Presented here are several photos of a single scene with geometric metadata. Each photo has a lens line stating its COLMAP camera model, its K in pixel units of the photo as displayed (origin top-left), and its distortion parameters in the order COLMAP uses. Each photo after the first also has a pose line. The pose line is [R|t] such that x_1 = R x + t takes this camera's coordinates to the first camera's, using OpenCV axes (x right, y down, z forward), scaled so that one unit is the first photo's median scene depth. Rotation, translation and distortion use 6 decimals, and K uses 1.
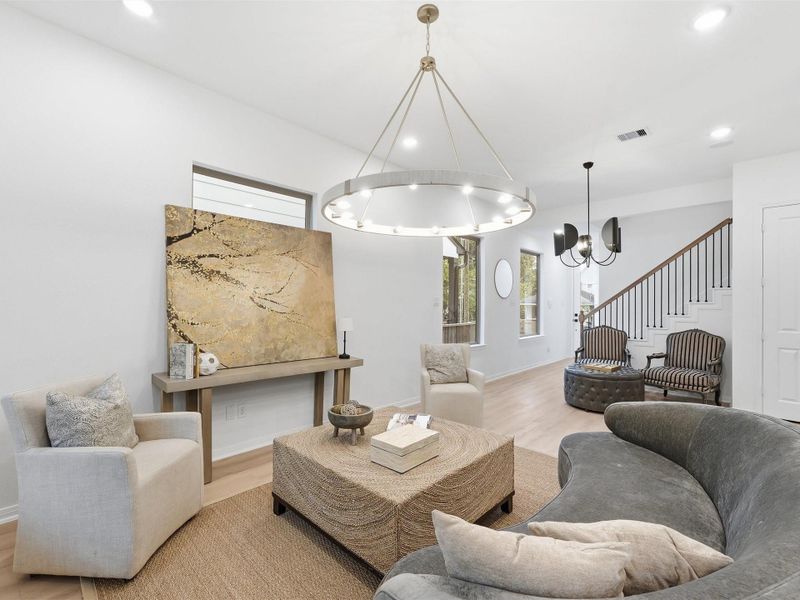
lens RADIAL K [[368.2, 0, 404.8], [0, 368.2, 300.0], [0, 0, 1]] dist [-0.023041, 0.015036]
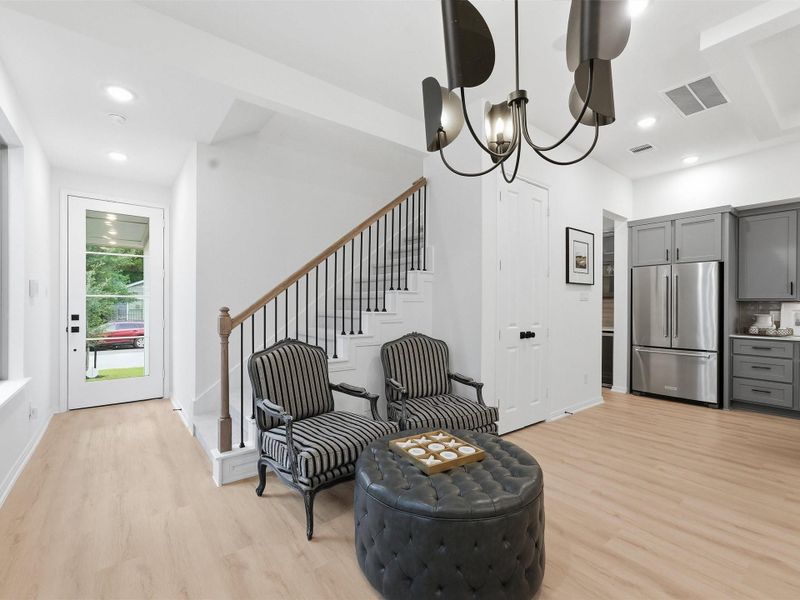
lens RADIAL K [[368.2, 0, 396.2], [0, 368.2, 305.2], [0, 0, 1]] dist [-0.023041, 0.015036]
pose [[0.158655, -0.010994, 0.987273, 0.214450], [-0.014064, 0.999811, 0.013394, 0.035950], [-0.987234, -0.016010, 0.158471, 1.411659]]
